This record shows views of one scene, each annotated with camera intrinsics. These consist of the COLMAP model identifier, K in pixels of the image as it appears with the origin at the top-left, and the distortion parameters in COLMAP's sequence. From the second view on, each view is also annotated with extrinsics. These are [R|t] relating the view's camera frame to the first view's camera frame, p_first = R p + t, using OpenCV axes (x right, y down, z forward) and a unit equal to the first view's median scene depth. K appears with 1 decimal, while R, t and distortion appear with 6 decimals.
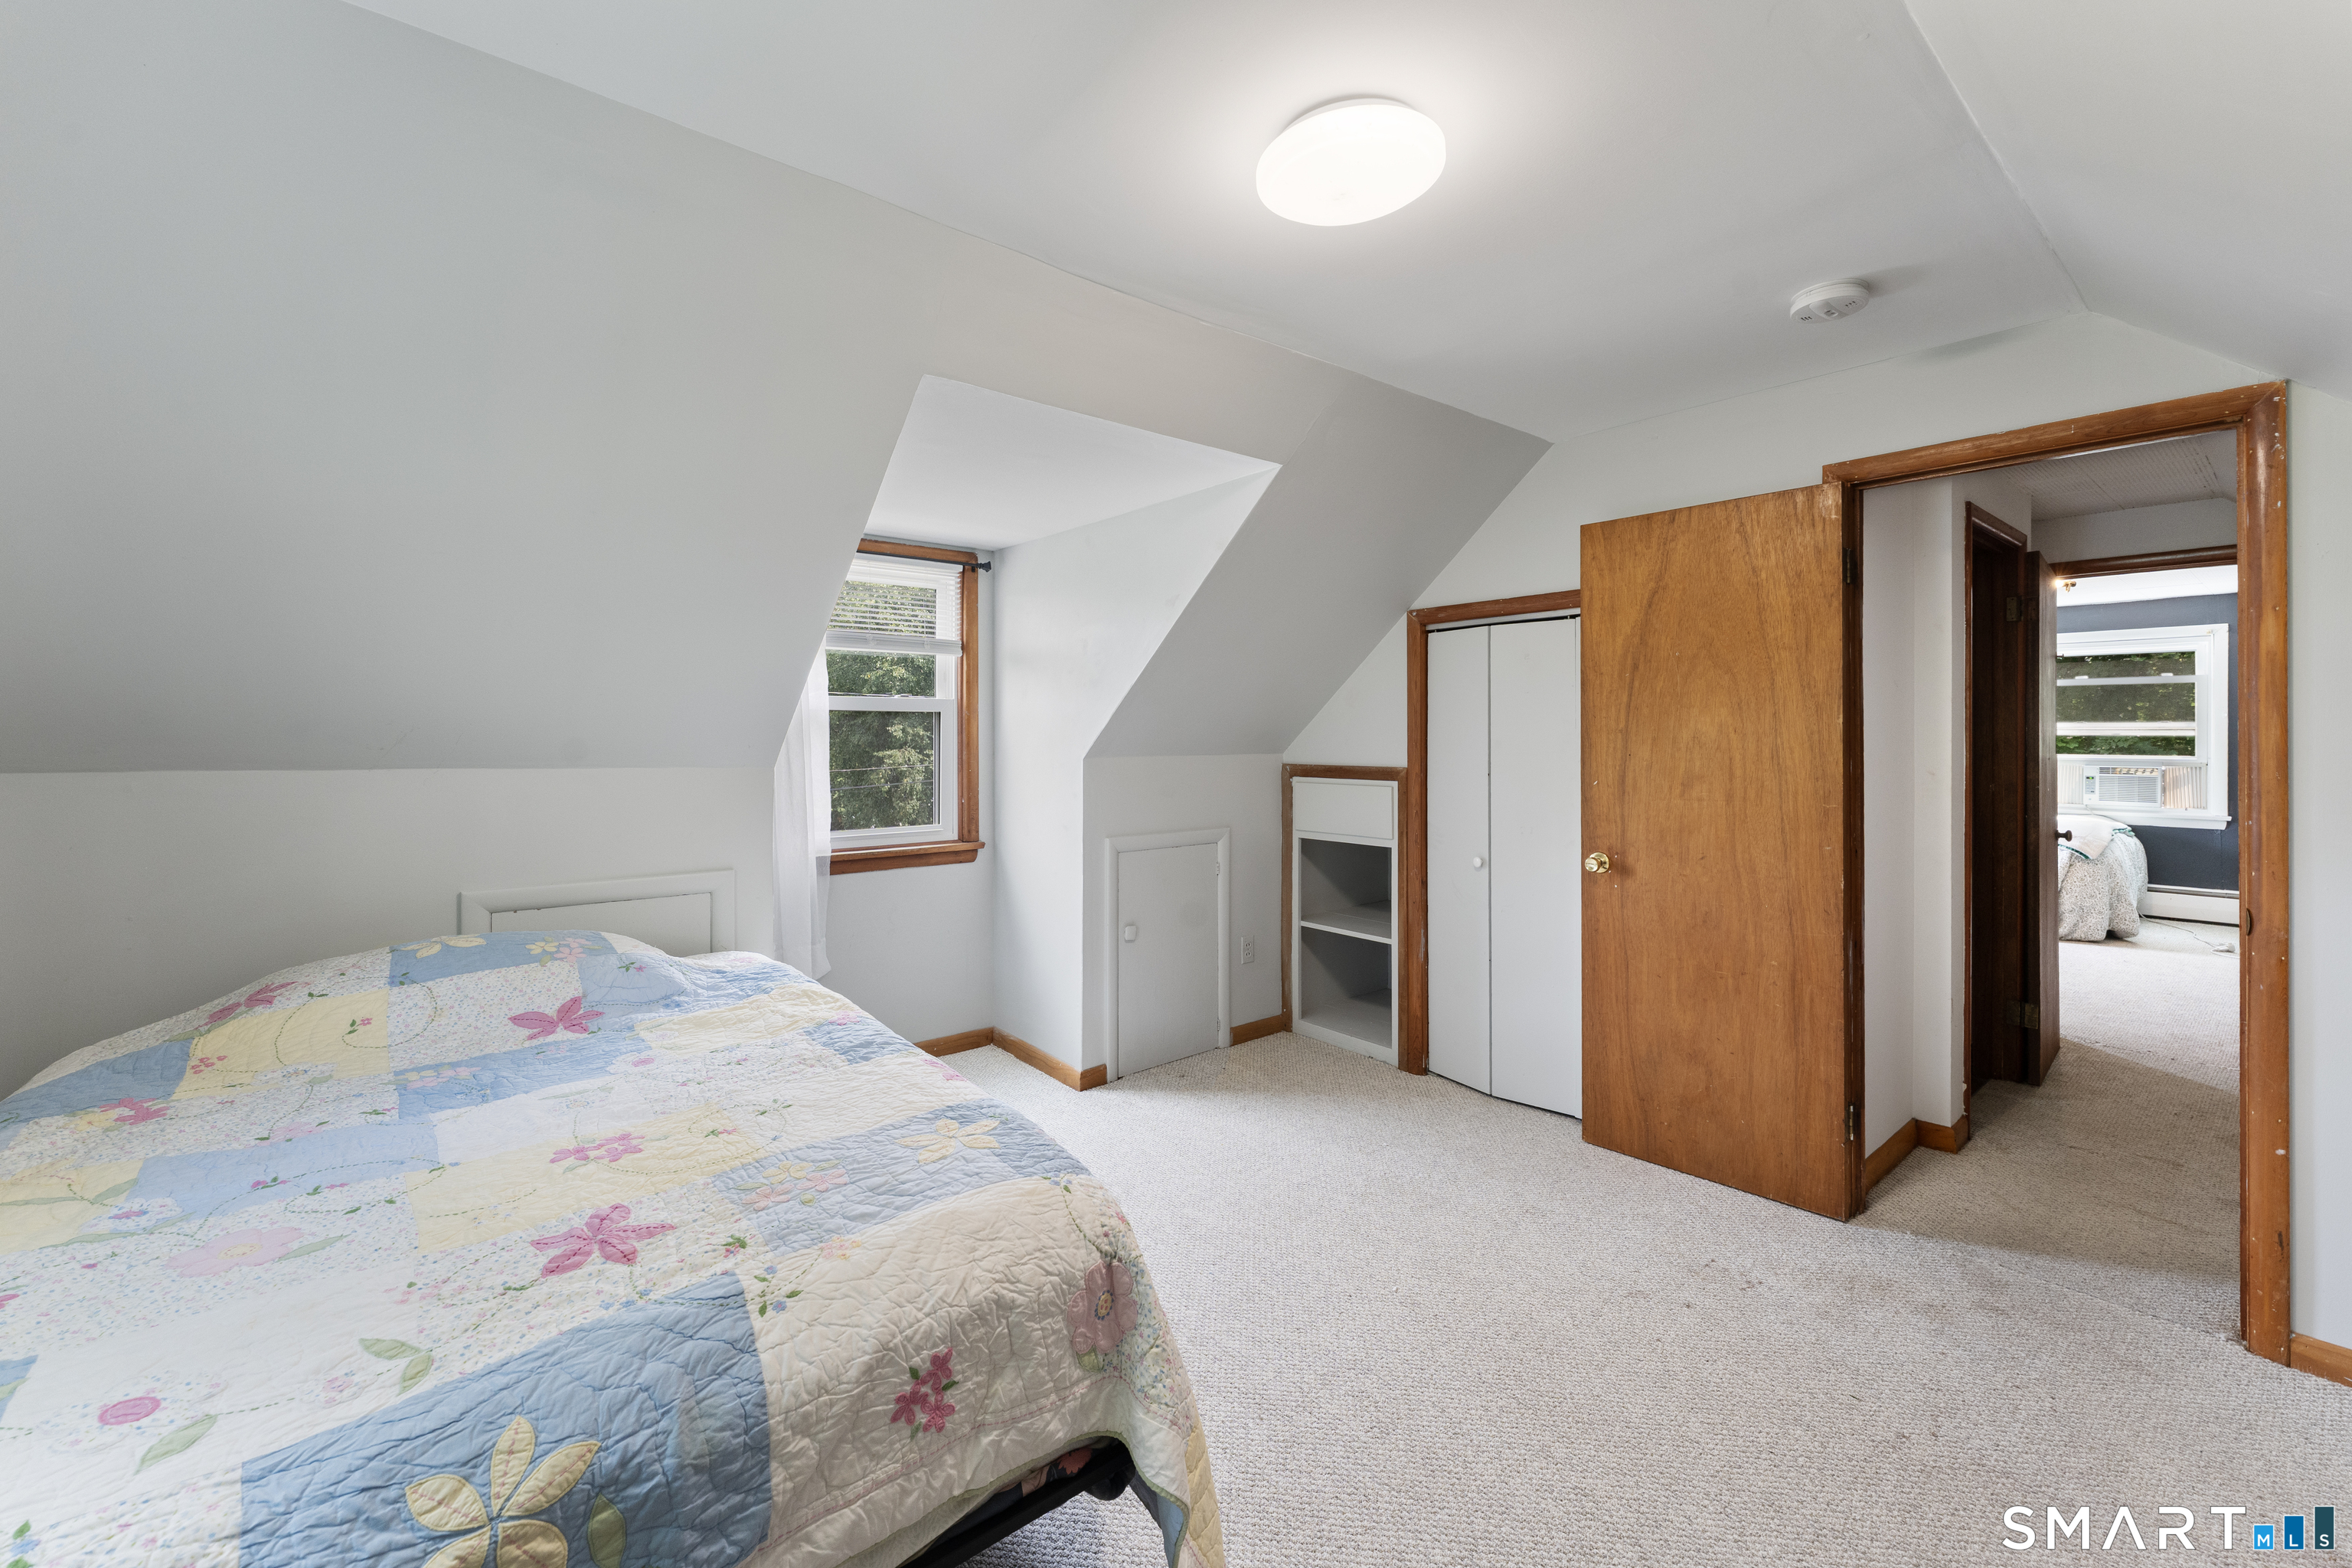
lens RADIAL K [[951.7, 0, 1161.1], [0, 951.7, 748.9], [0, 0, 1]] dist [-0.001187, 0.001120]
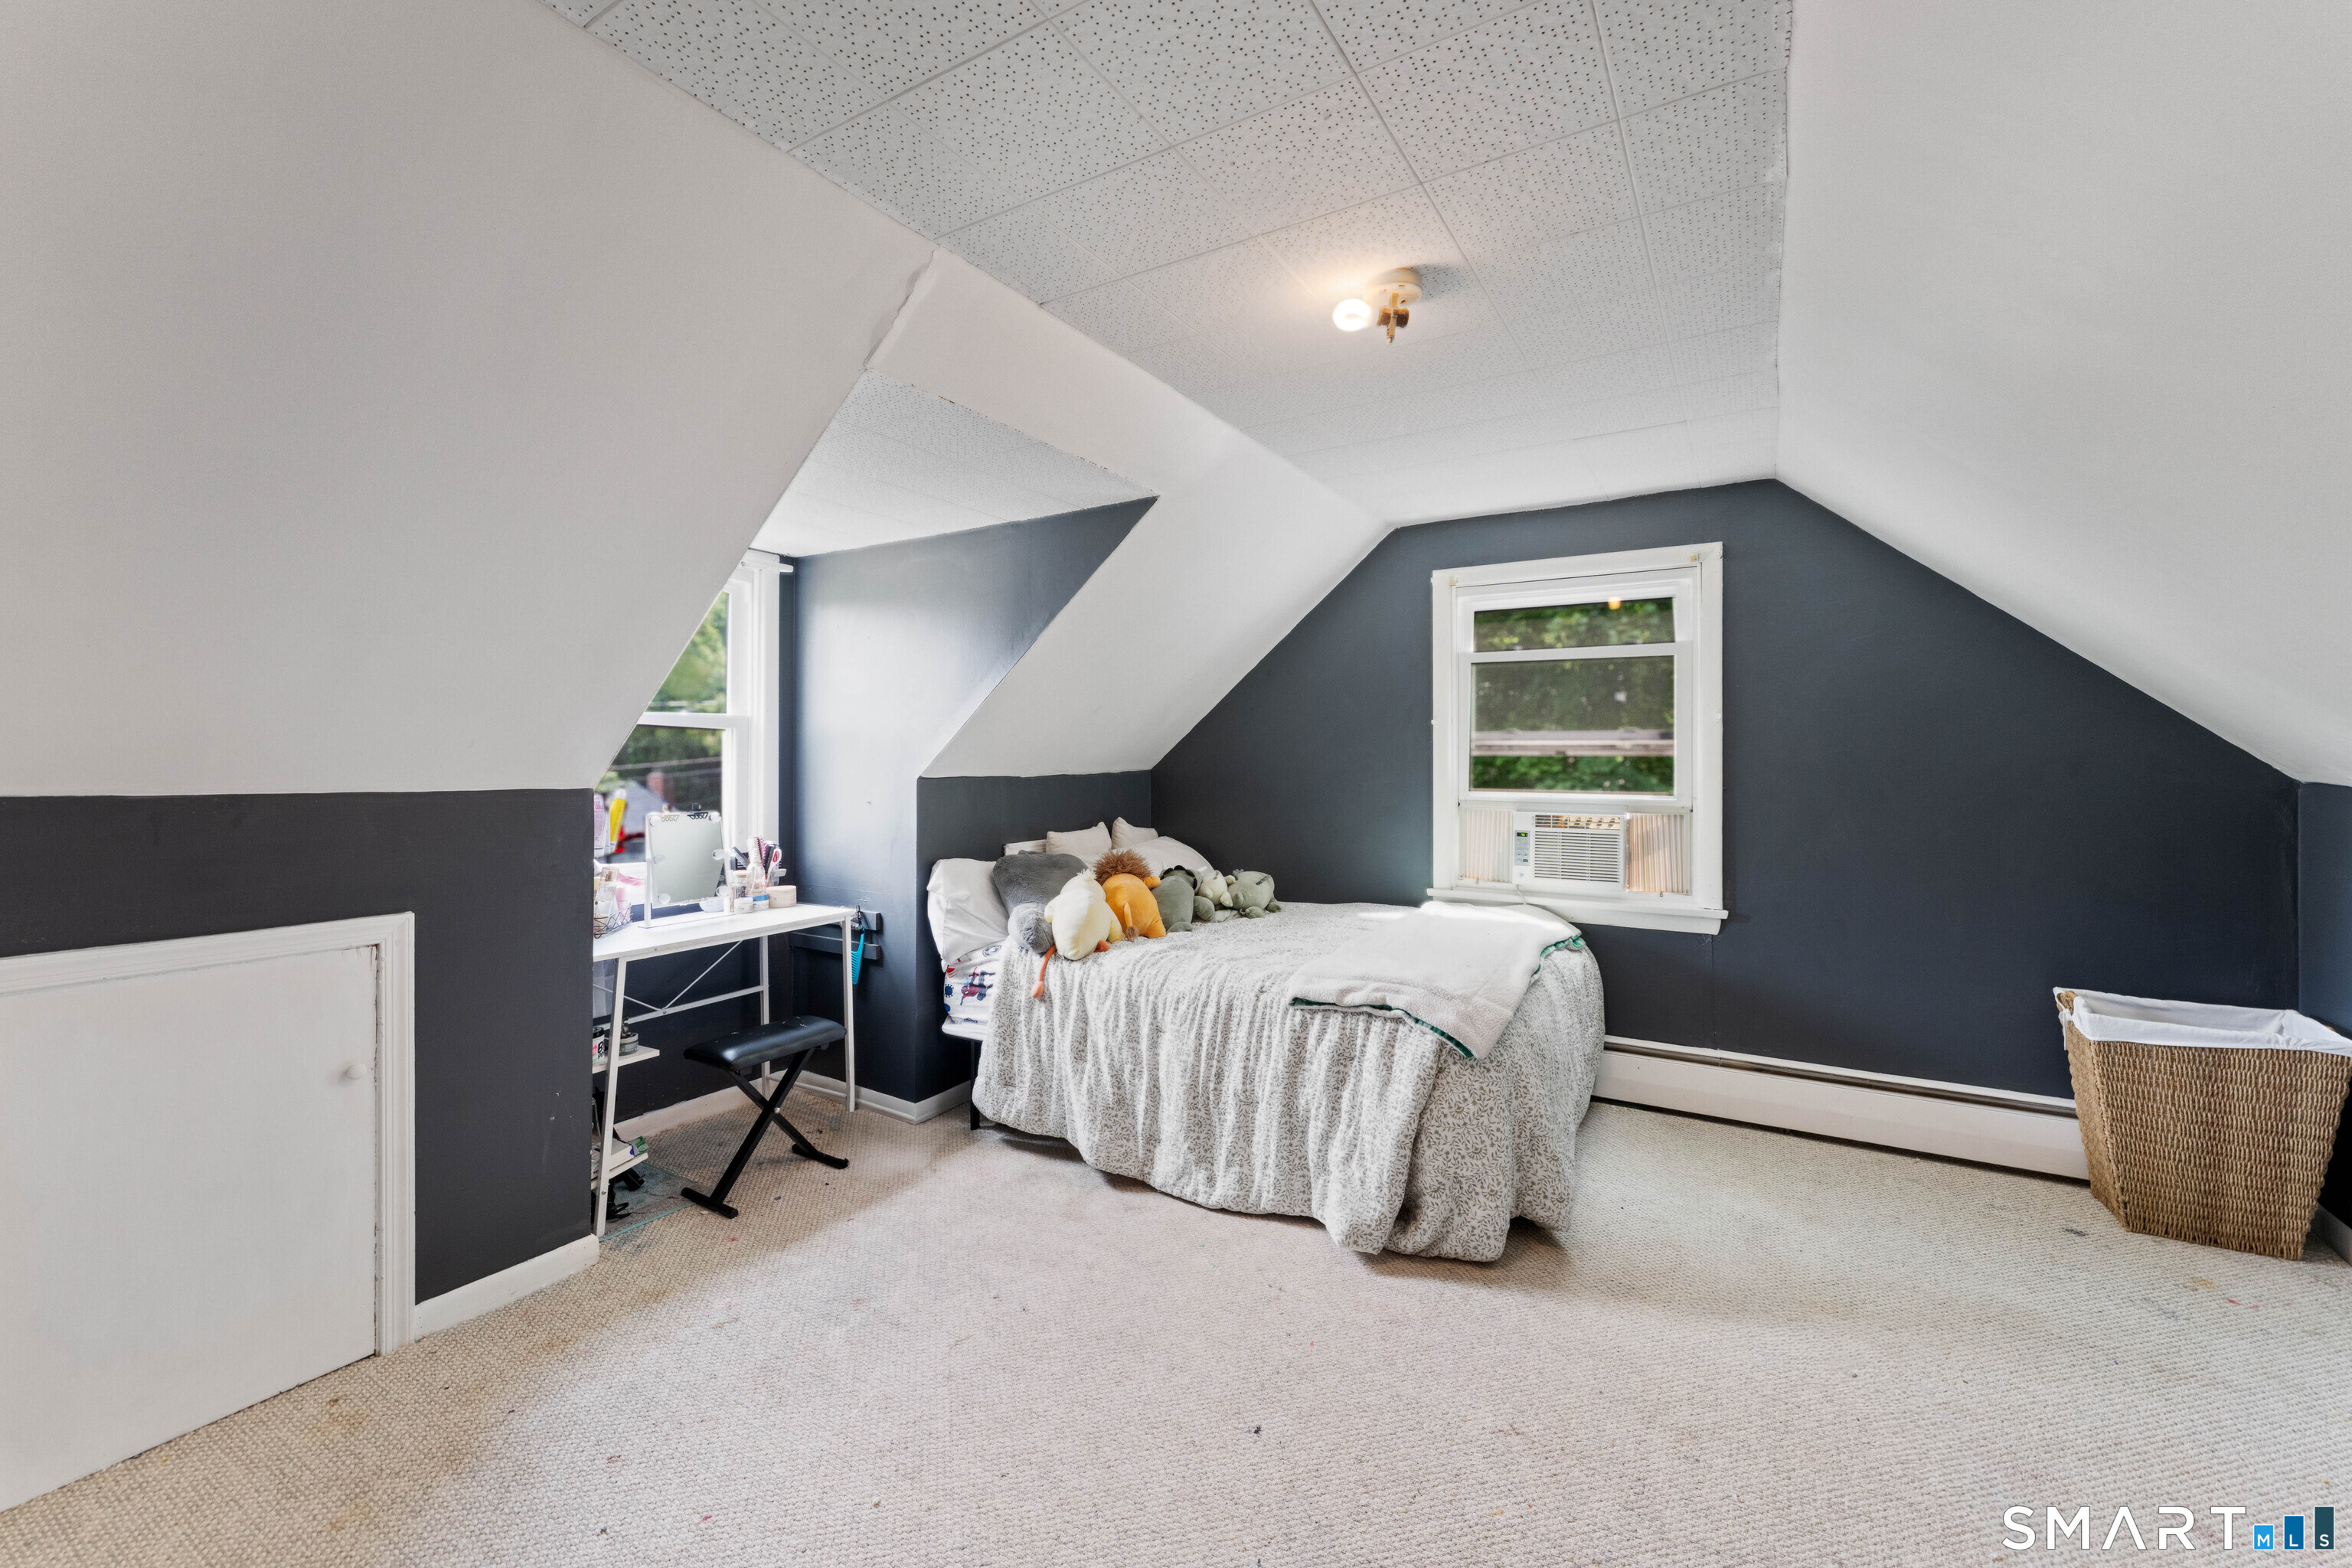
lens RADIAL K [[951.7, 0, 1189.3], [0, 951.7, 768.8], [0, 0, 1]] dist [-0.001187, 0.001120]
pose [[0.939935, -0.003306, 0.341336, 0.650093], [0.002778, 0.999994, 0.002035, -0.007539], [-0.341341, -0.000965, 0.939939, 0.593087]]
